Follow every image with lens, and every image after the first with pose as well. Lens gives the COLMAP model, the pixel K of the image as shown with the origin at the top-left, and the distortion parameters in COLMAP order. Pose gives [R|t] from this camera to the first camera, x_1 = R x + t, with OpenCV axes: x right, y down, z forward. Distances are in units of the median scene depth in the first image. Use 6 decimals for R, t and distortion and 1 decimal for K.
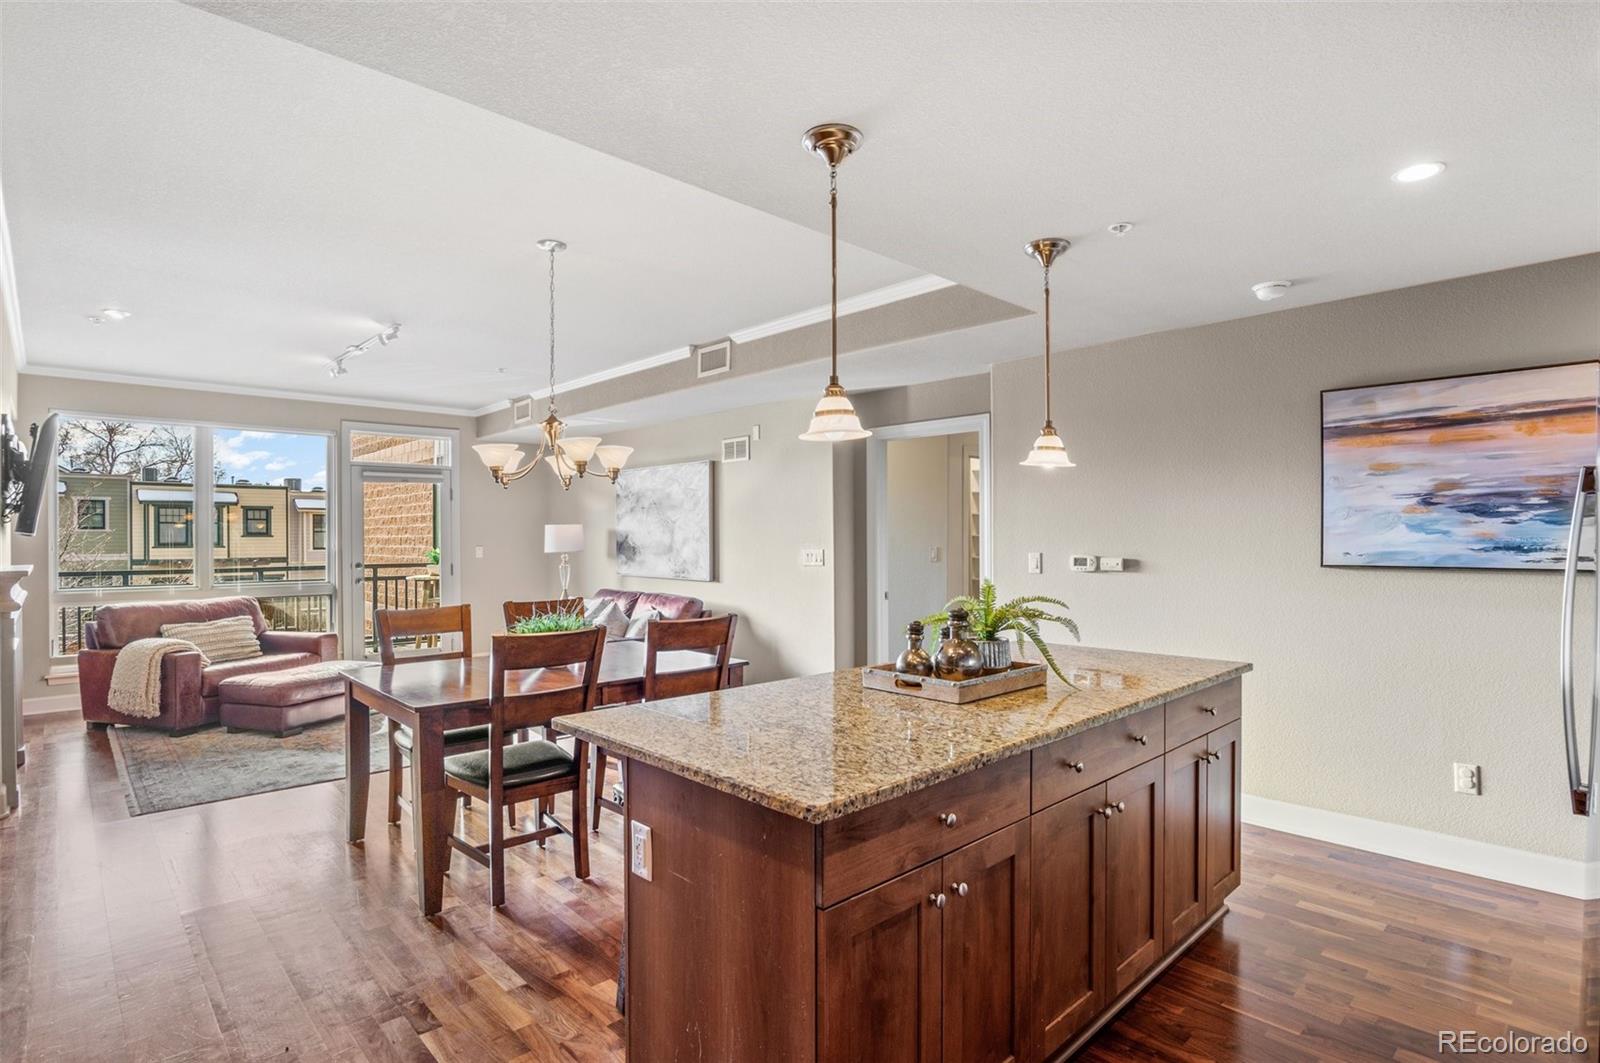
lens RADIAL K [[799.4, 0, 799.9], [0, 799.4, 539.6], [0, 0, 1]] dist [-0.022197, -0.000216]
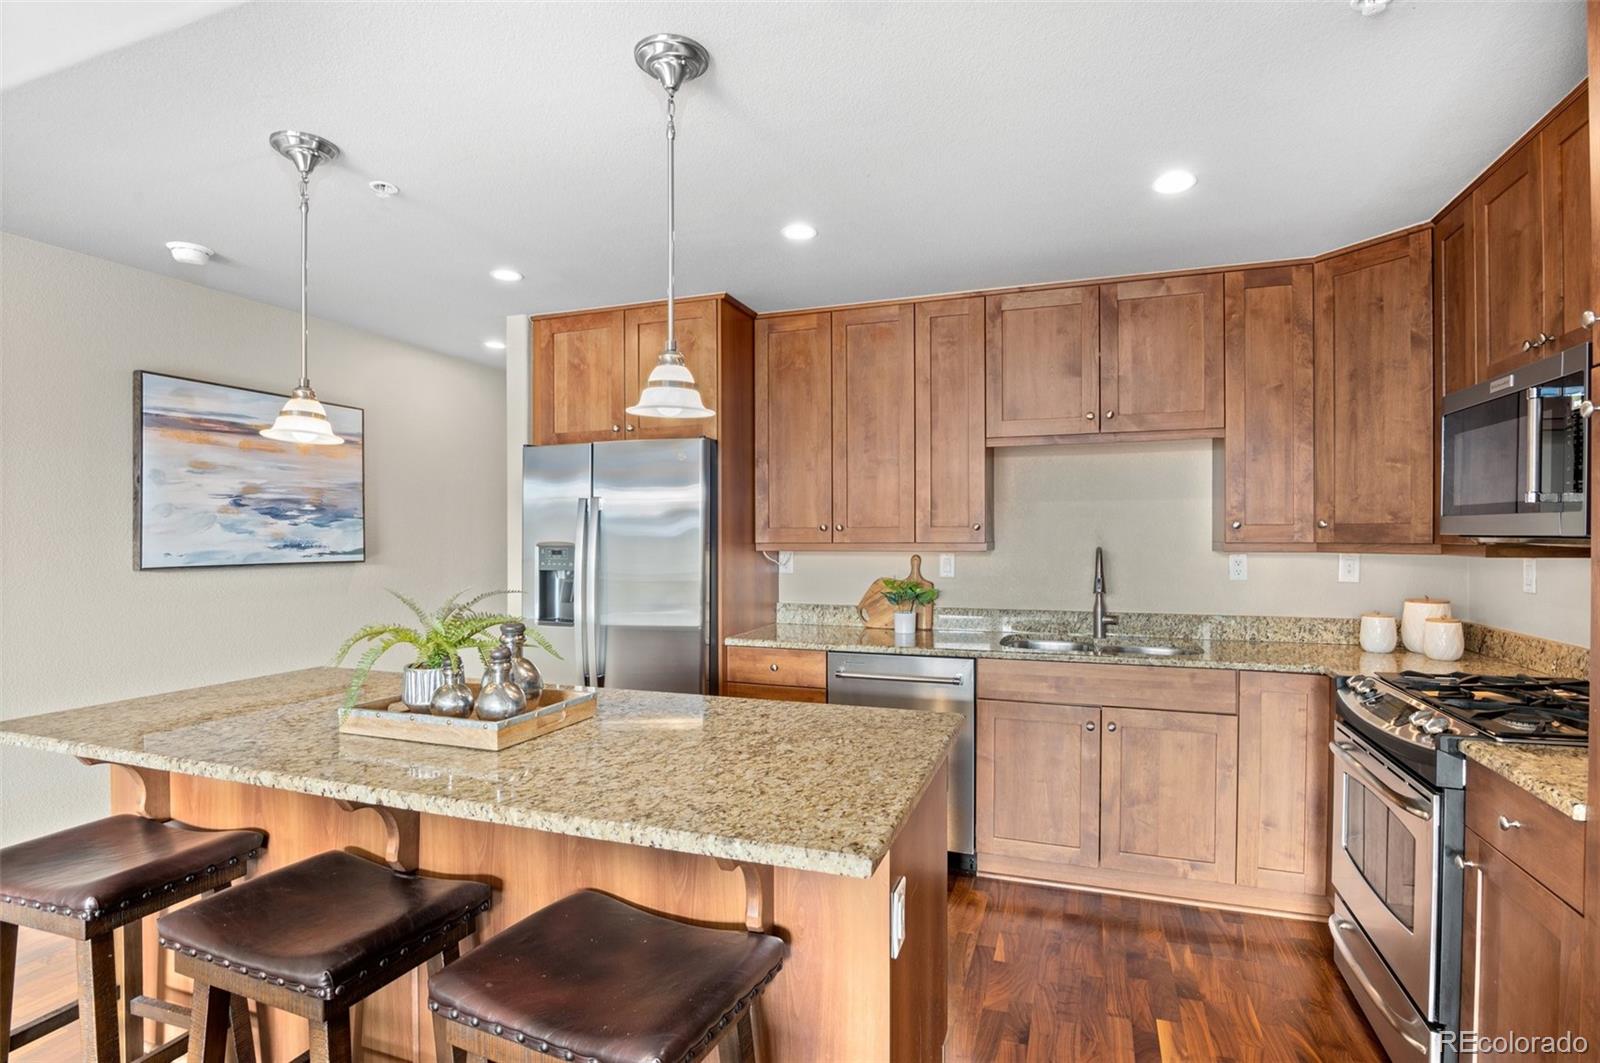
lens RADIAL K [[790.8, 0, 800.0], [0, 790.8, 531.5], [0, 0, 1]] dist [-0.021789, -0.000199]
pose [[-0.451050, 0.007874, 0.892464, -0.274307], [0.003104, 0.999969, -0.007254, 0.000051], [-0.892493, -0.000501, -0.451060, 0.455234]]
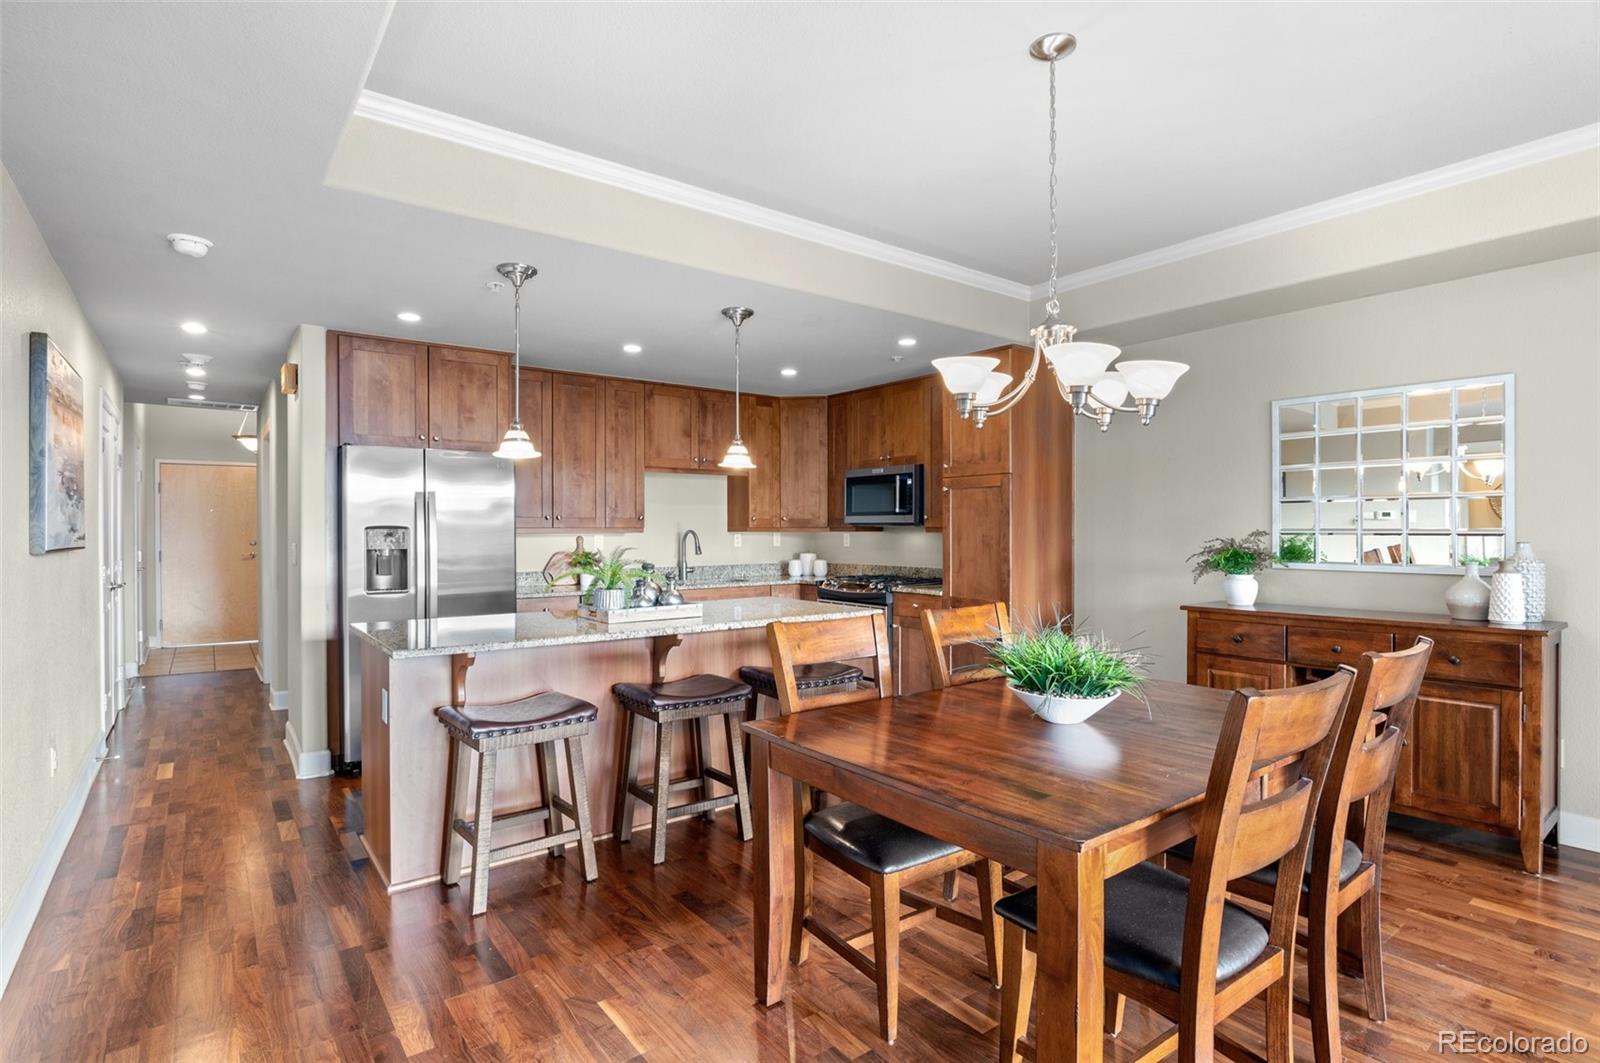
lens RADIAL K [[790.8, 0, 800.0], [0, 790.8, 531.5], [0, 0, 1]] dist [-0.021789, -0.000199]
pose [[-0.994282, 0.004159, 0.106708, -0.115807], [0.004336, 0.999990, 0.001426, 0.009092], [-0.106701, 0.001881, -0.994289, 1.052095]]
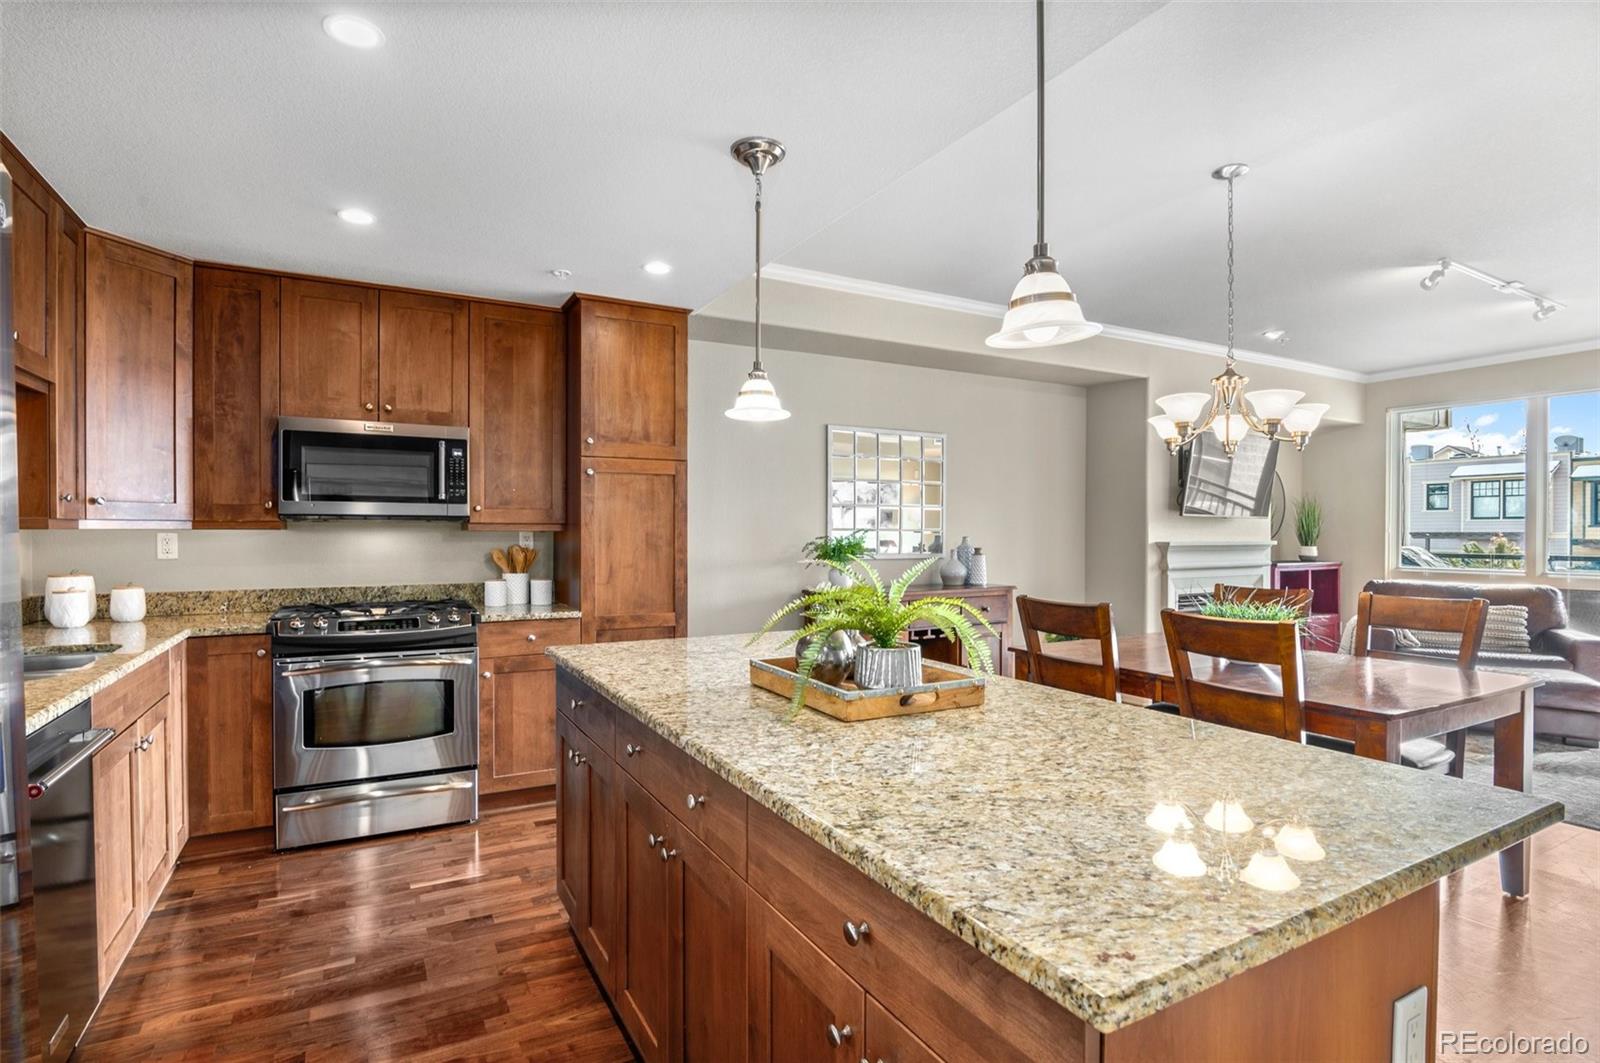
lens RADIAL K [[793.3, 0, 789.3], [0, 793.3, 534.5], [0, 0, 1]] dist [-0.019692, 0.000171]
pose [[-0.259143, 0.005978, -0.965821, 0.415697], [-0.001193, 0.999978, 0.006509, 0.011094], [0.965838, 0.002839, -0.259130, 0.481103]]
